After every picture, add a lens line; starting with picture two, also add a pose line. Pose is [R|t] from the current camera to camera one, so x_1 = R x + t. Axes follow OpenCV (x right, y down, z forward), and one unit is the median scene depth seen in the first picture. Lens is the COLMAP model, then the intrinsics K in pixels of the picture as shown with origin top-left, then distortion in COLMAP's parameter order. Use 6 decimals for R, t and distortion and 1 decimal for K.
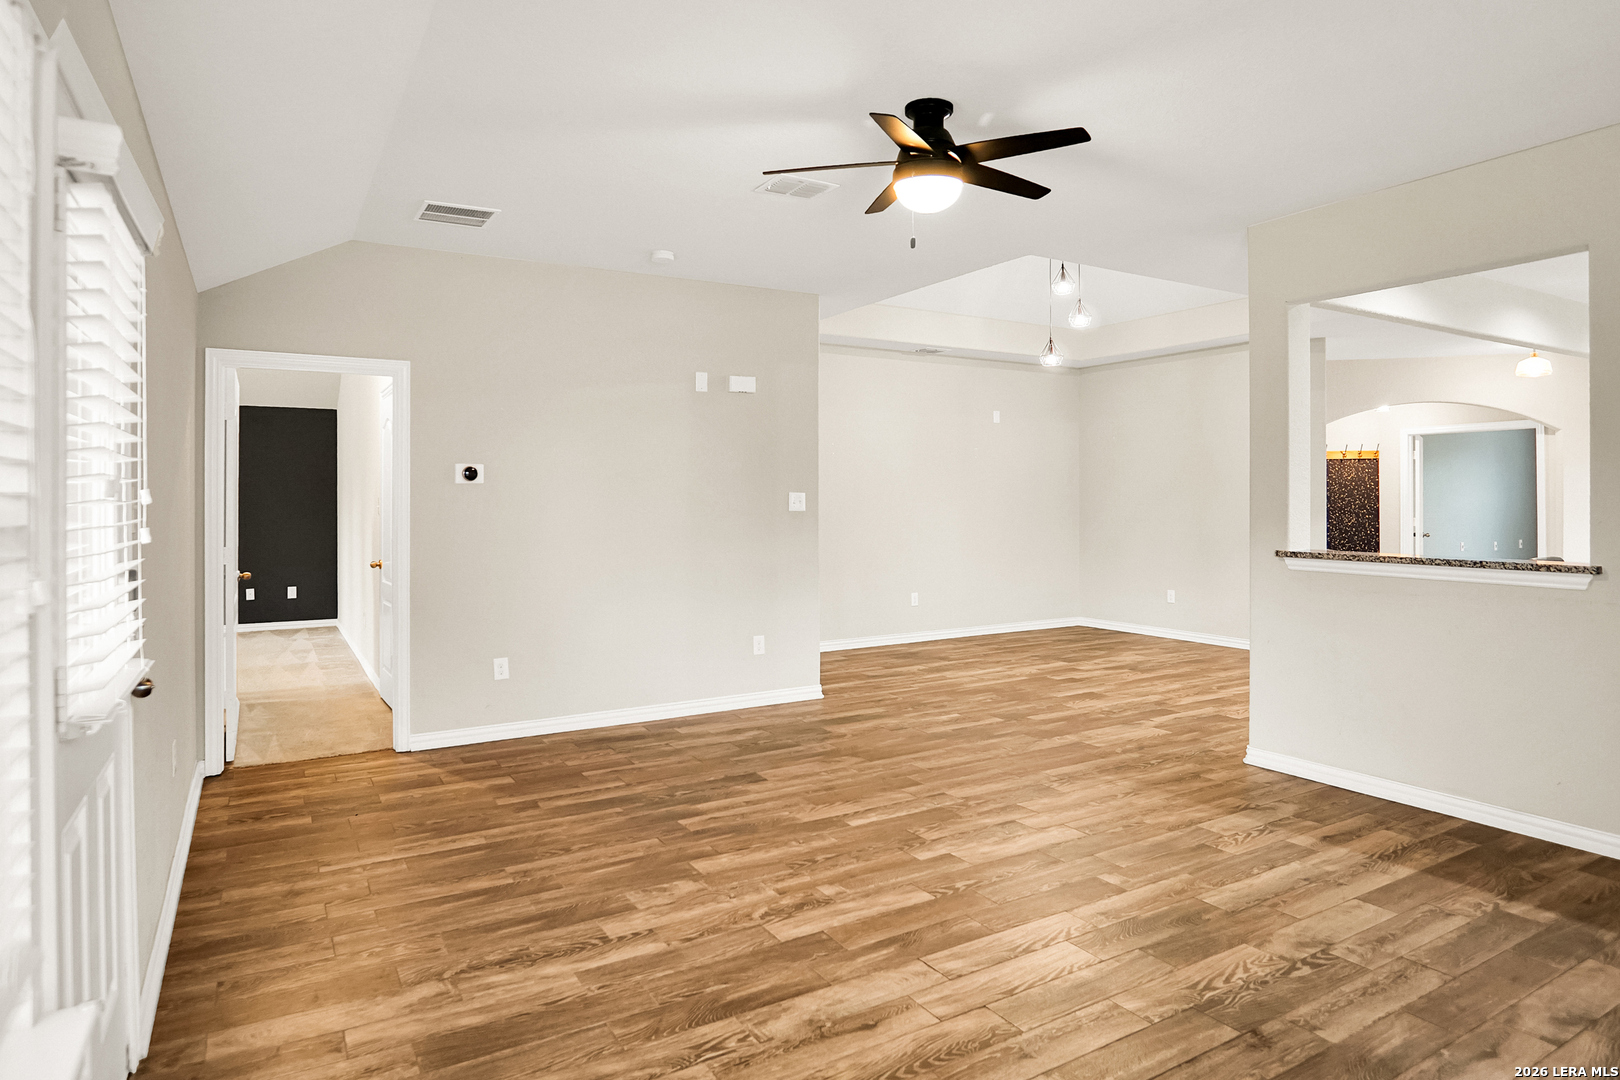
lens RADIAL K [[918.4, 0, 803.1], [0, 918.4, 509.1], [0, 0, 1]] dist [-0.028662, 0.012207]
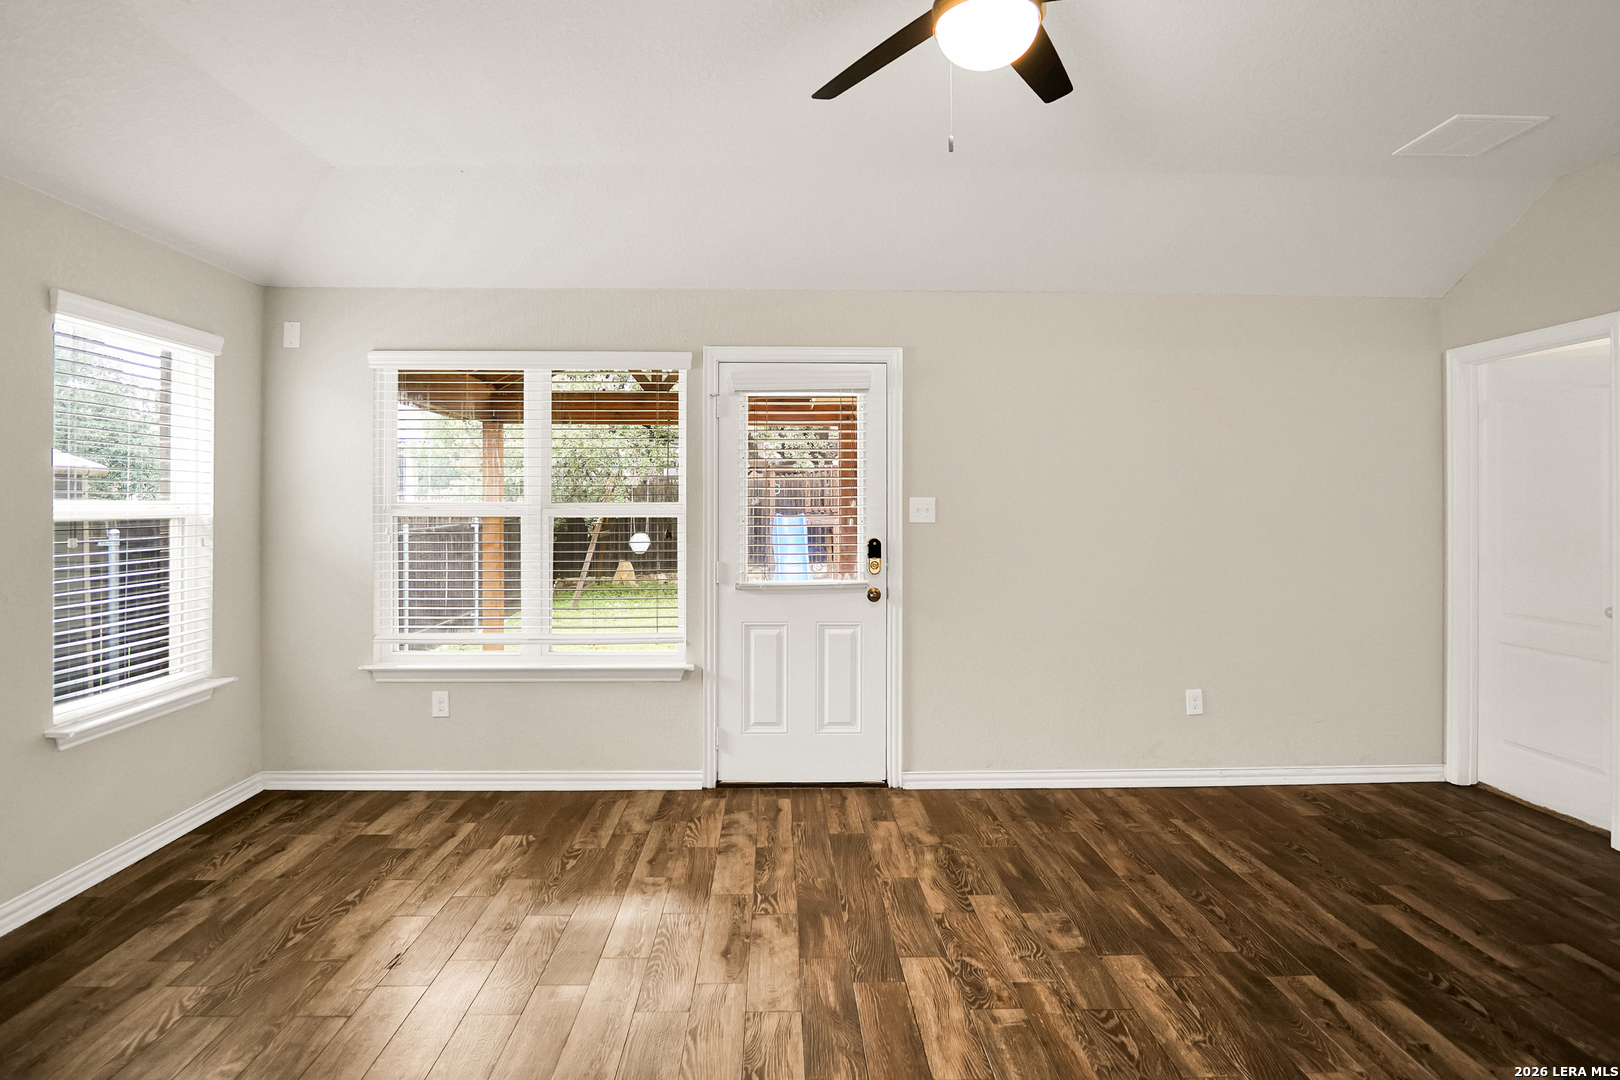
lens RADIAL K [[918.4, 0, 803.1], [0, 918.4, 509.1], [0, 0, 1]] dist [-0.028662, 0.012207]
pose [[-0.475862, 0.004442, -0.879509, 0.786136], [-0.004158, 0.999965, 0.007300, -0.010839], [0.879510, 0.007131, -0.475827, 1.221623]]
